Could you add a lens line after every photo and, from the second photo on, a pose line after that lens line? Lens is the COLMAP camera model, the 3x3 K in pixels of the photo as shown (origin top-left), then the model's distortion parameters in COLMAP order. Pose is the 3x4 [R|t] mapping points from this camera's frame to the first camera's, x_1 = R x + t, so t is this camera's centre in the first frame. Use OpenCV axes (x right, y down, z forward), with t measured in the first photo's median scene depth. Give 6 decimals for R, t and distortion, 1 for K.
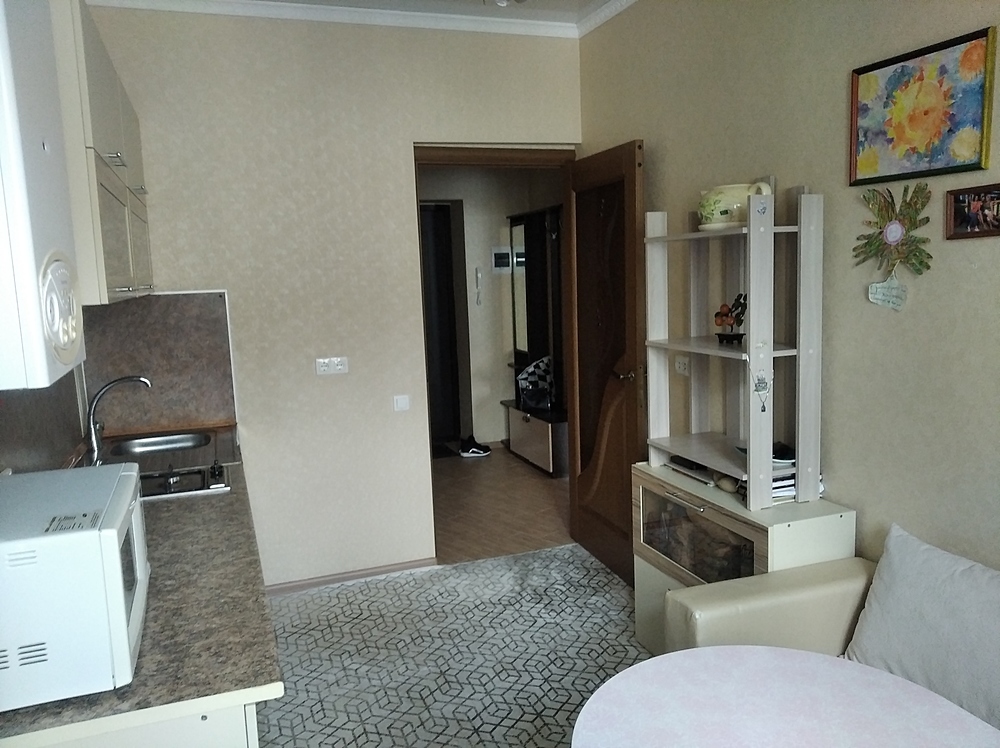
lens RADIAL K [[772.7, 0, 499.3], [0, 772.7, 373.8], [0, 0, 1]] dist [-0.000979, -0.000104]
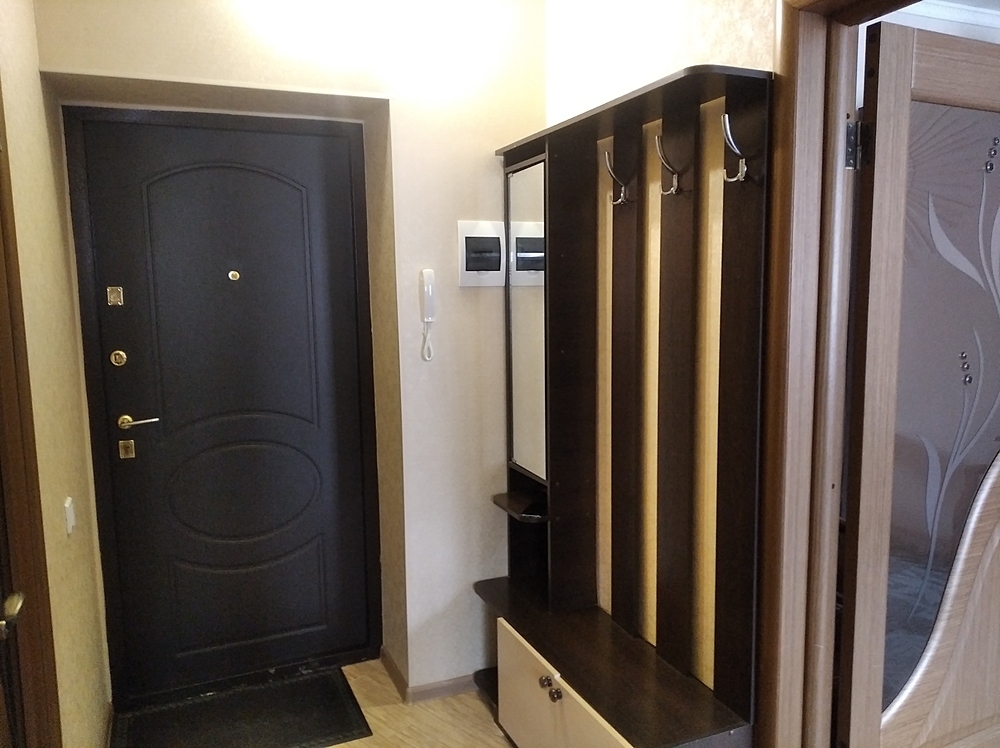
lens RADIAL K [[772.7, 0, 501.4], [0, 772.7, 373.7], [0, 0, 1]] dist [-0.000979, -0.000104]
pose [[0.999197, 0.019903, 0.034775, -0.000469], [-0.019840, 0.999801, -0.002175, -0.079704], [-0.034811, 0.001483, 0.999393, 0.565685]]
